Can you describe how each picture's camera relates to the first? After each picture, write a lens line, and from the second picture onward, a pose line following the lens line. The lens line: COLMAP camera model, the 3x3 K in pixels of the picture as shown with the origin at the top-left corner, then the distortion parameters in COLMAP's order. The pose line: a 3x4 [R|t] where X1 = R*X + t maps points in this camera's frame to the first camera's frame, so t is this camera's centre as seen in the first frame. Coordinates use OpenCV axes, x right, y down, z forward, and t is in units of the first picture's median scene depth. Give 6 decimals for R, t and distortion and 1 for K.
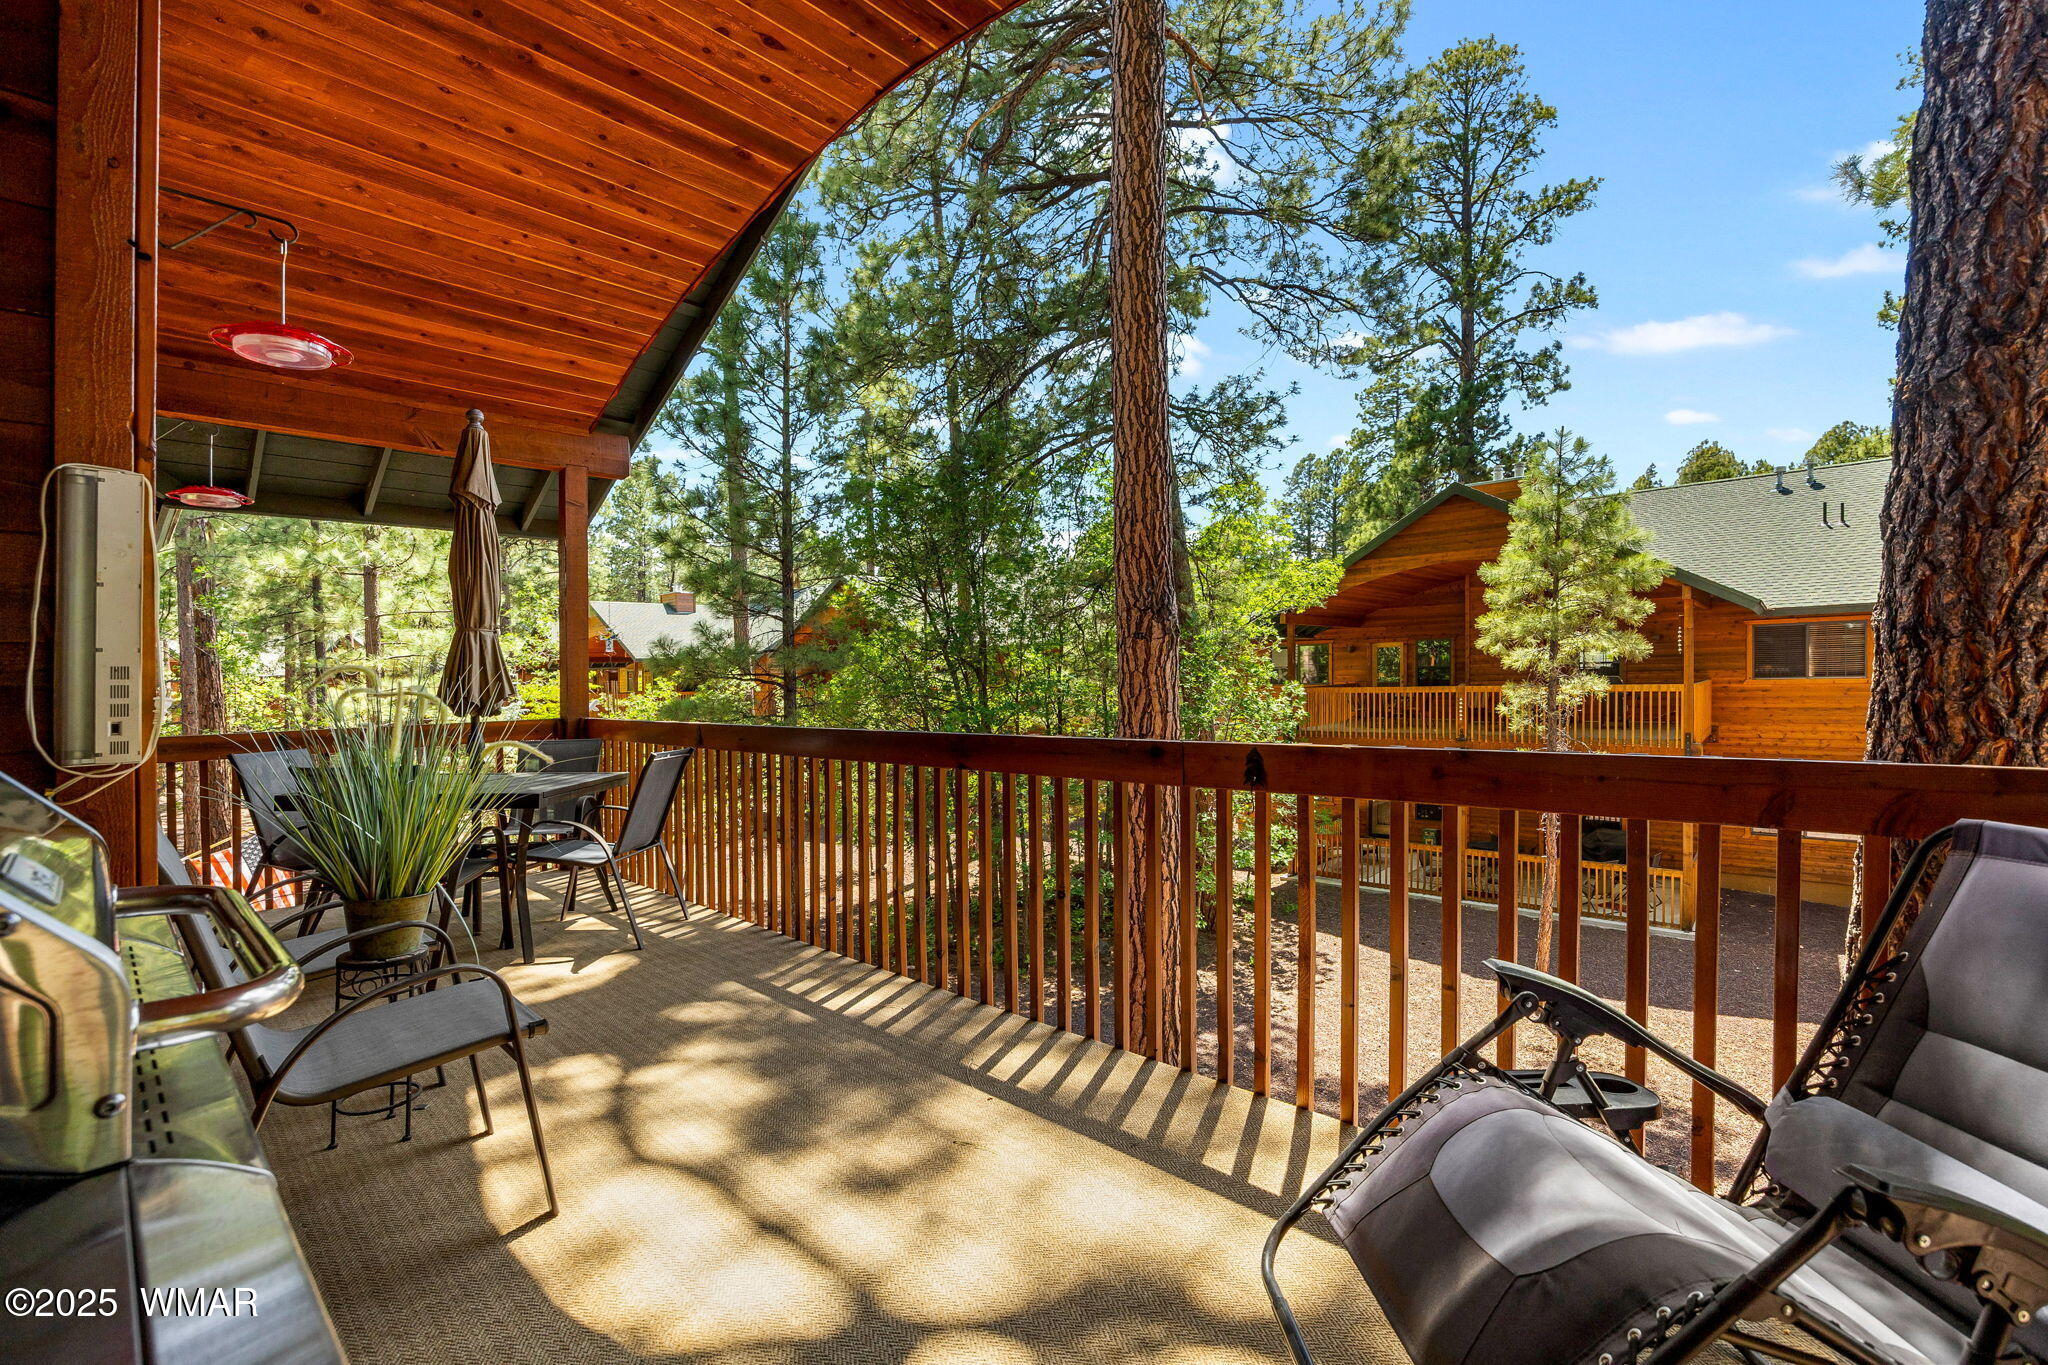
lens RADIAL K [[869.4, 0, 1019.7], [0, 869.4, 677.9], [0, 0, 1]] dist [-0.011246, -0.000022]
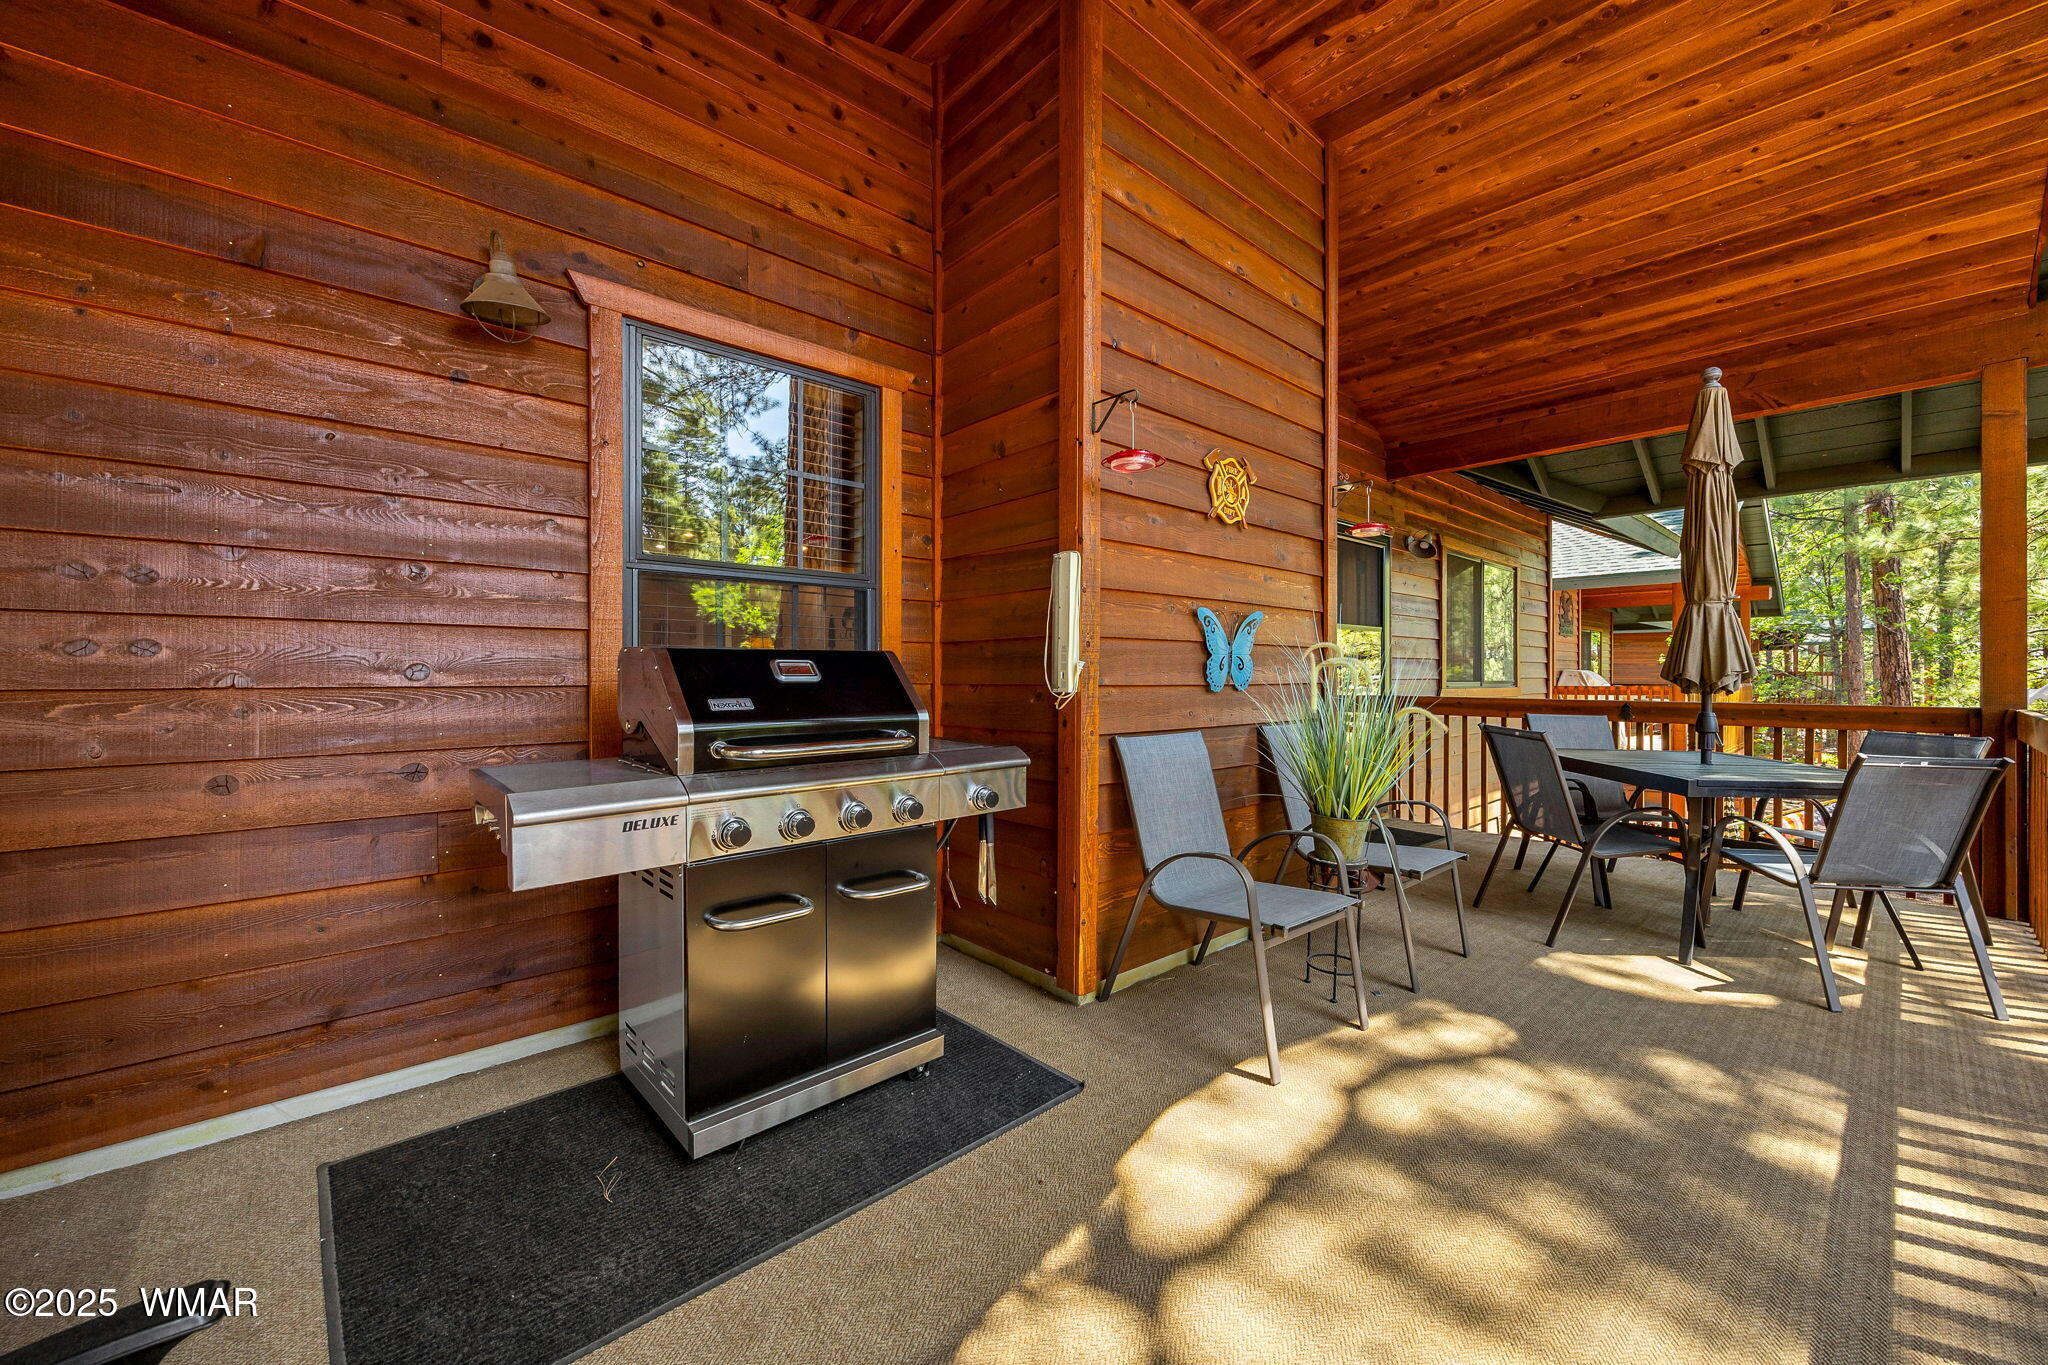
lens RADIAL K [[778.9, 0, 1015.3], [0, 778.9, 663.5], [0, 0, 1]] dist [-0.001487, 0.000069]
pose [[-0.070182, 0.008279, -0.997500, 0.300265], [-0.003288, 0.999958, 0.008530, 0.005453], [0.997529, 0.003878, -0.070152, 0.342355]]
